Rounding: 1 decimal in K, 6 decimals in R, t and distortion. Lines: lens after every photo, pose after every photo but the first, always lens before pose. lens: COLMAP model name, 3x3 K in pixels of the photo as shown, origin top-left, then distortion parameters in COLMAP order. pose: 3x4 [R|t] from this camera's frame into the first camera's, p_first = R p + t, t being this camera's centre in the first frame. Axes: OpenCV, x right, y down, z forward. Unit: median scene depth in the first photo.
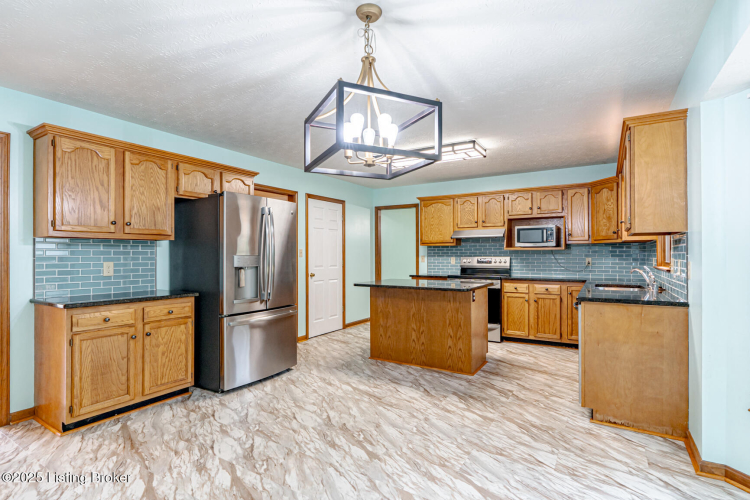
lens RADIAL K [[372.3, 0, 375.0], [0, 372.3, 250.0], [0, 0, 1]] dist [-0.001319, -0.000008]
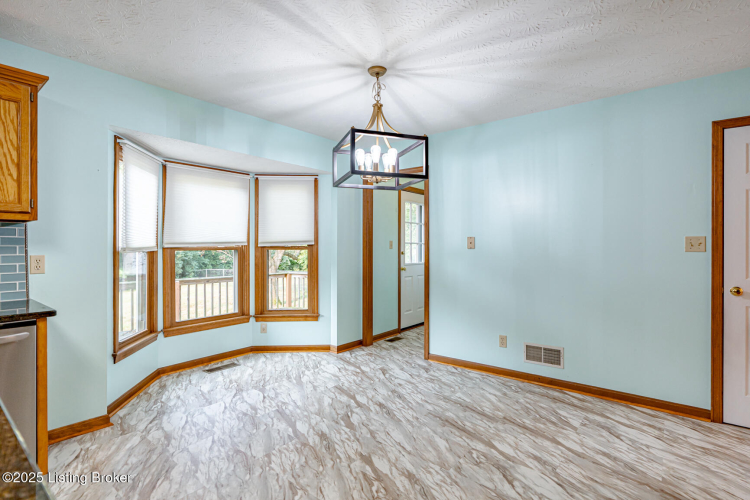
lens RADIAL K [[367.4, 0, 375.0], [0, 367.4, 250.0], [0, 0, 1]] dist [0.002237, 0.000152]
pose [[-0.992271, -0.000030, 0.124086, -0.083520], [-0.000646, 0.999988, -0.004927, 0.013213], [-0.124085, -0.004969, -0.992259, 1.125647]]
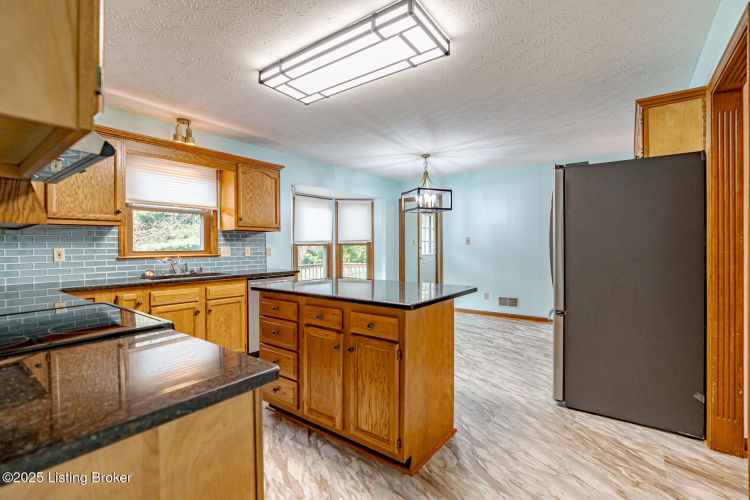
lens RADIAL K [[339.9, 0, 375.0], [0, 339.9, 250.0], [0, 0, 1]] dist [-0.001914, 0.000096]
pose [[-0.995826, 0.004808, 0.091145, 0.063338], [0.004796, 0.999988, -0.000349, 0.029593], [-0.091145, 0.000090, -0.995838, 1.705351]]
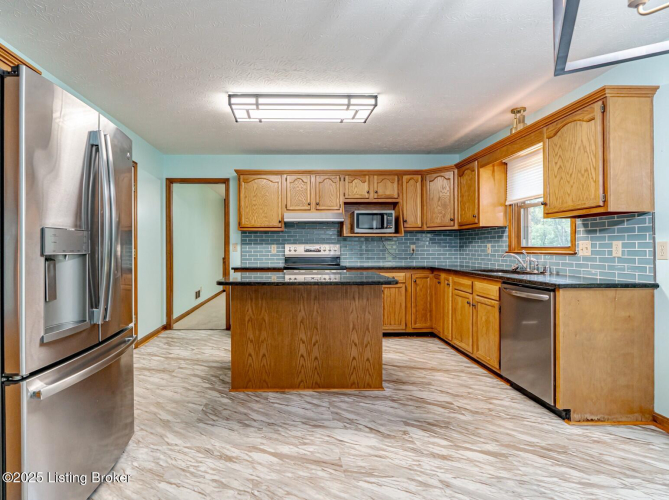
lens RADIAL K [[365.5, 0, 292.3], [0, 365.5, 246.1], [0, 0, 1]] dist [-0.001170, -0.000461]
pose [[0.849005, 0.002815, 0.528378, -0.304968], [-0.006554, 0.999965, 0.005204, 0.027231], [-0.528344, -0.007881, 0.848994, 0.430814]]
